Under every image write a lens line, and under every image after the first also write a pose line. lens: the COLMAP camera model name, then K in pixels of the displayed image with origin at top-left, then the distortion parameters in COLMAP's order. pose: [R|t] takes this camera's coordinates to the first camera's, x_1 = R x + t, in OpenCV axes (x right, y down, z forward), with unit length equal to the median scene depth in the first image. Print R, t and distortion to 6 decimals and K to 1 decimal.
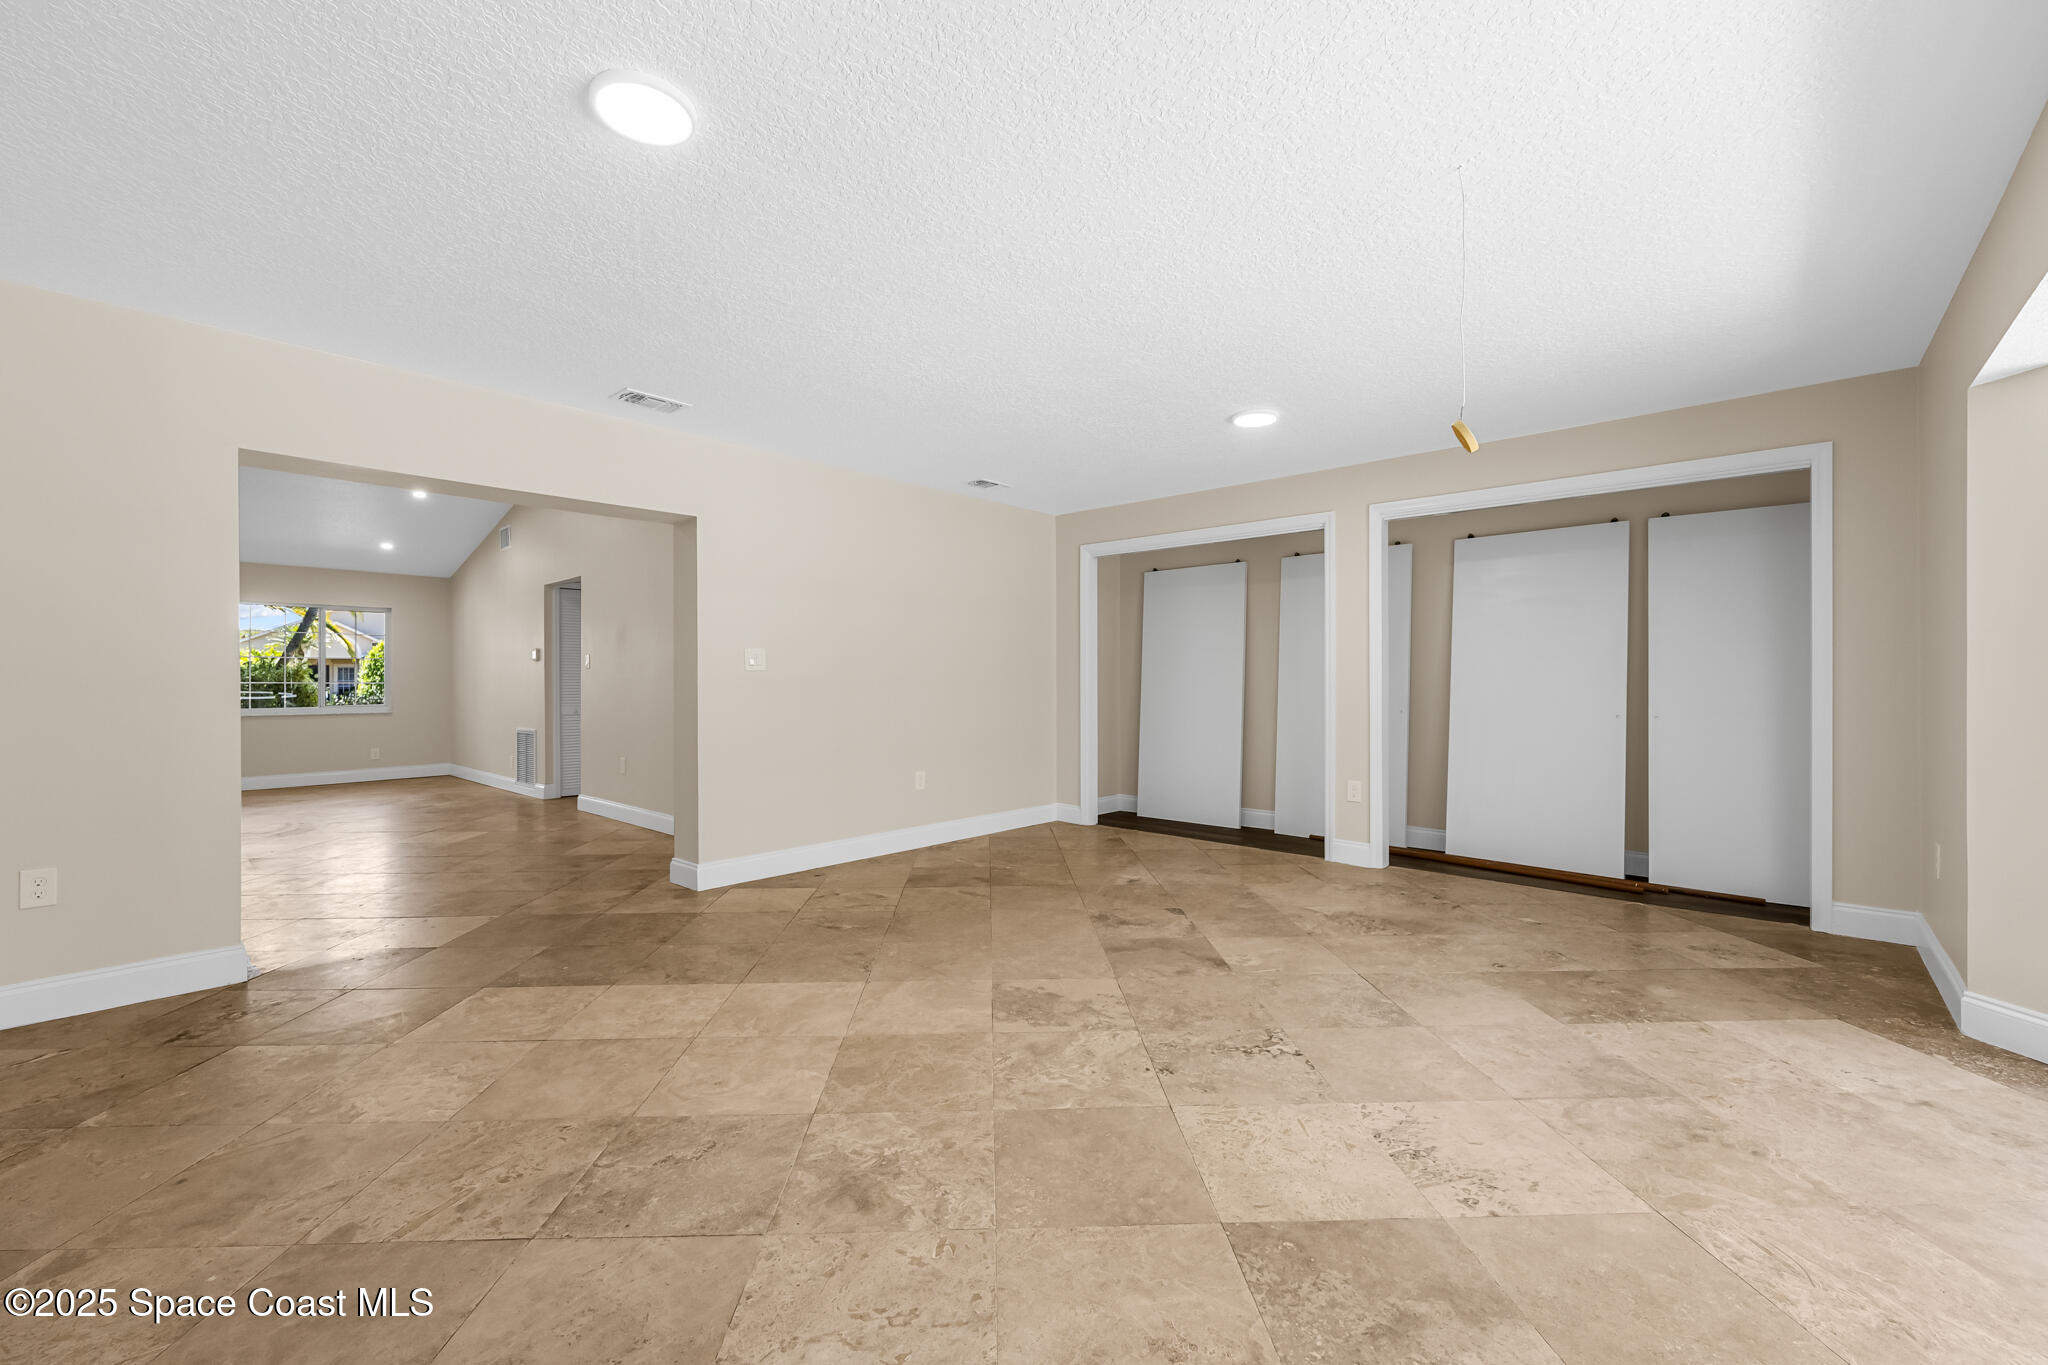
lens RADIAL K [[818.9, 0, 1022.7], [0, 818.9, 681.2], [0, 0, 1]] dist [-0.003167, -0.000174]
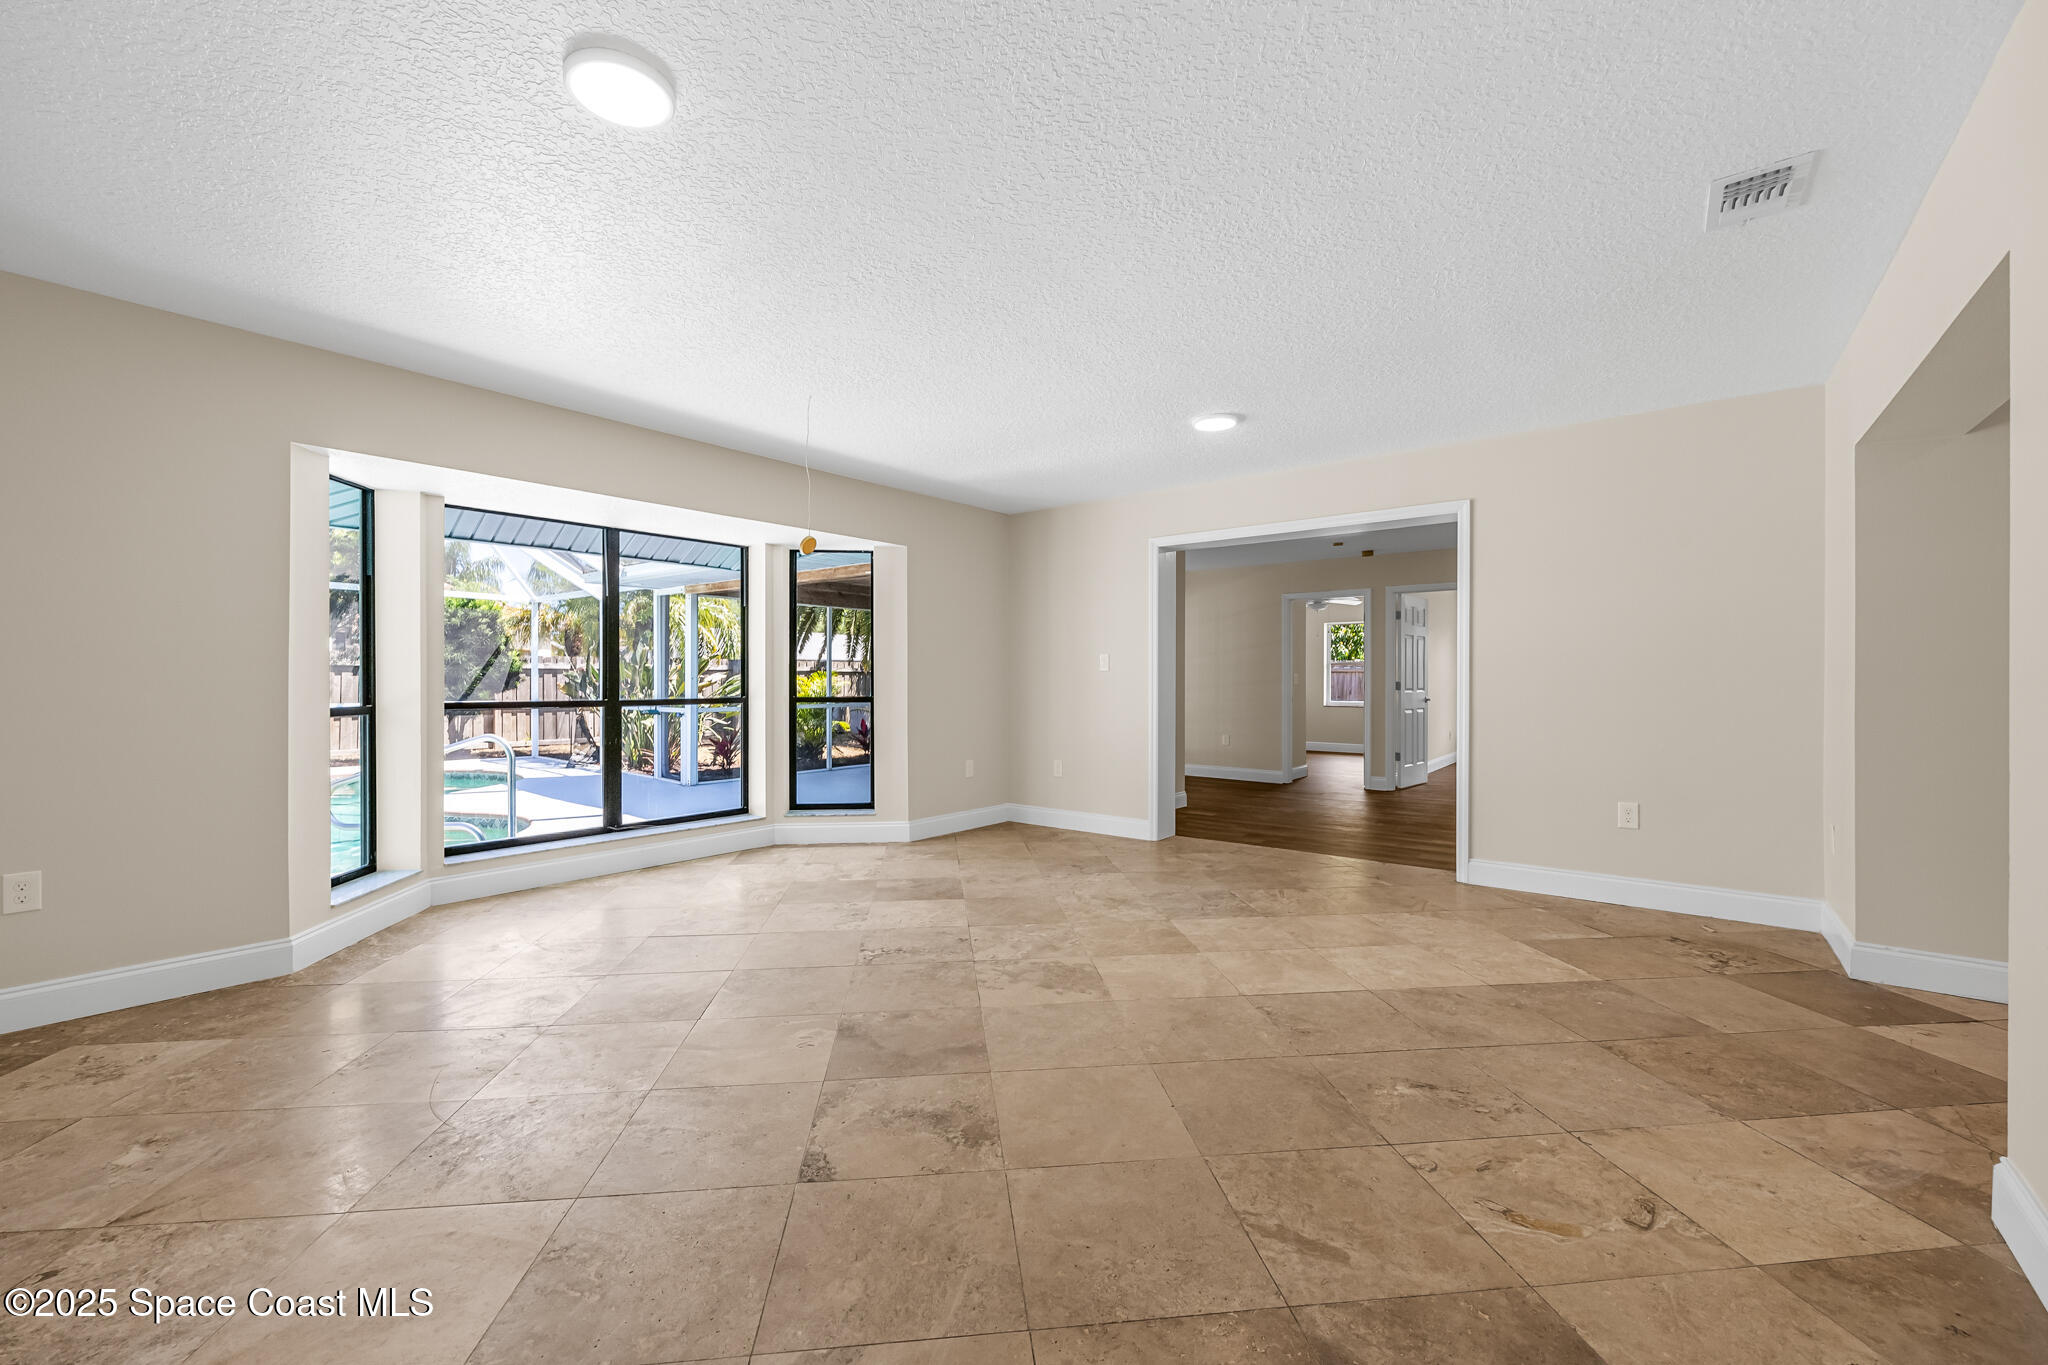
lens RADIAL K [[818.9, 0, 1024.0], [0, 818.9, 682.6], [0, 0, 1]] dist [-0.003167, -0.000174]
pose [[-0.997532, 0.002141, -0.070180, 0.132545], [0.001797, 0.999986, 0.004957, -0.002398], [0.070190, 0.004818, -0.997522, 1.966759]]
